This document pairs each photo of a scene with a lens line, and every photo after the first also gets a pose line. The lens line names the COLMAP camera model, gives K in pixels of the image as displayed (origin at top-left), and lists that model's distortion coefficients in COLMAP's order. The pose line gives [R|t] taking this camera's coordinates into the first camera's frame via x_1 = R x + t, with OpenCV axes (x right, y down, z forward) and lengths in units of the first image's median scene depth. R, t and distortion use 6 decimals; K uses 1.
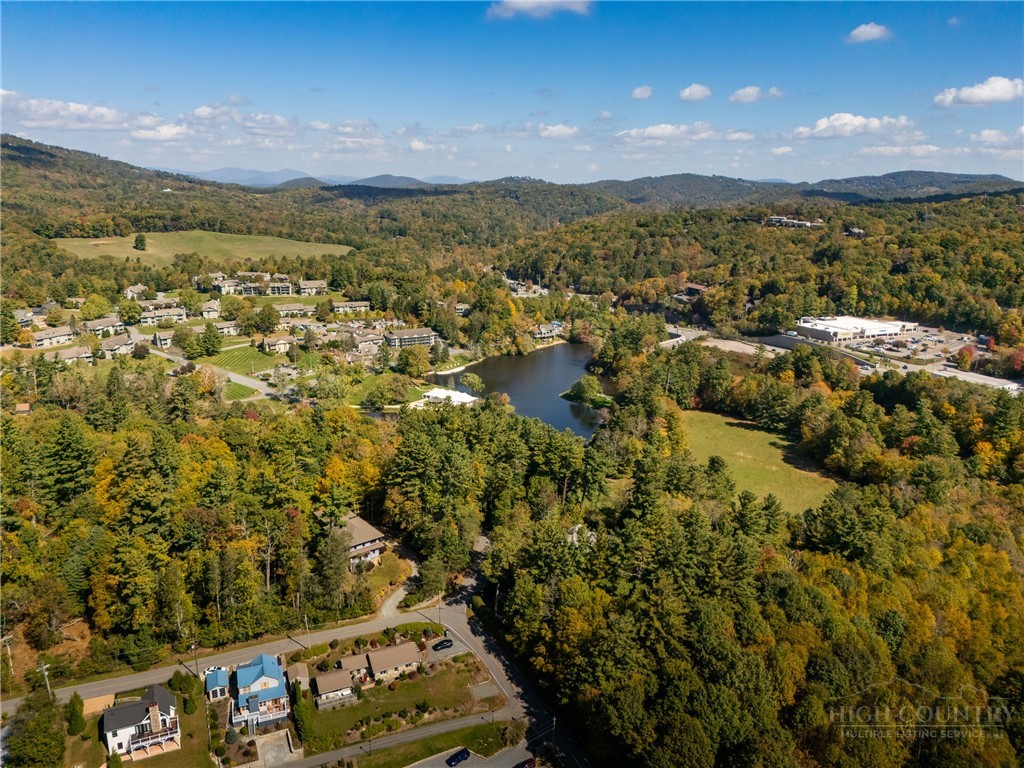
lens RADIAL K [[753.4, 0, 512.0], [0, 753.4, 384.0], [0, 0, 1]] dist [0.077550, -0.072287]
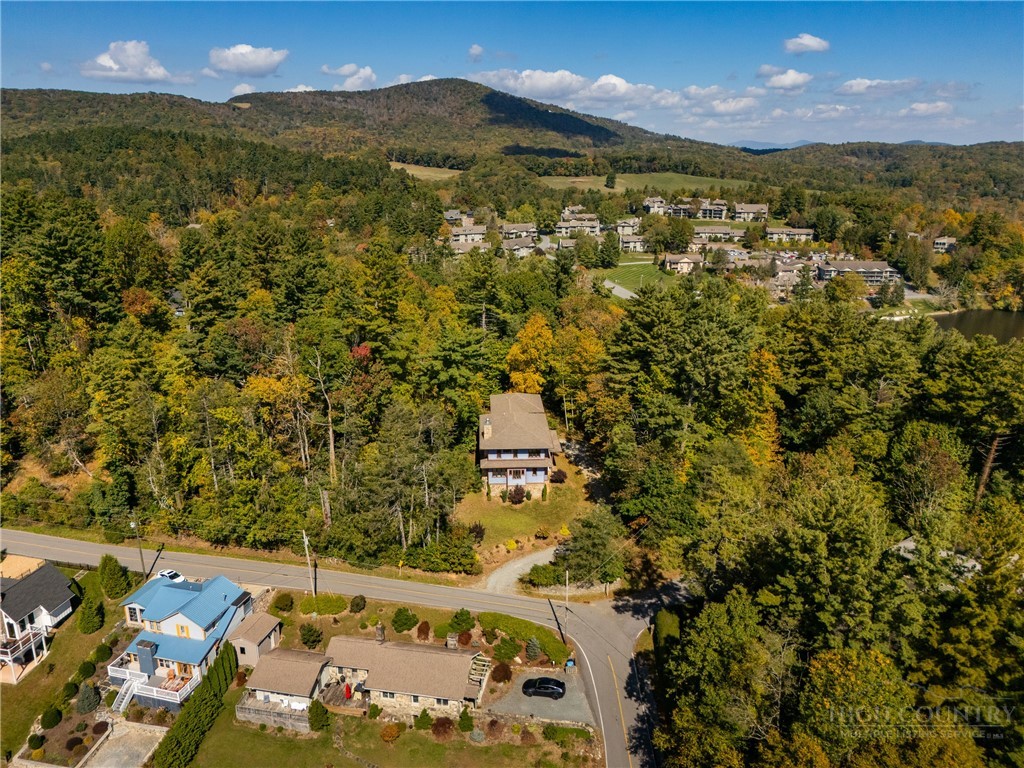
lens RADIAL K [[753.4, 0, 512.0], [0, 753.4, 384.0], [0, 0, 1]] dist [0.077550, -0.072287]
pose [[0.811255, 0.168000, -0.560037, 0.037239], [-0.148683, 0.985620, 0.080287, 0.041782], [0.565472, 0.018135, 0.824568, 0.194274]]
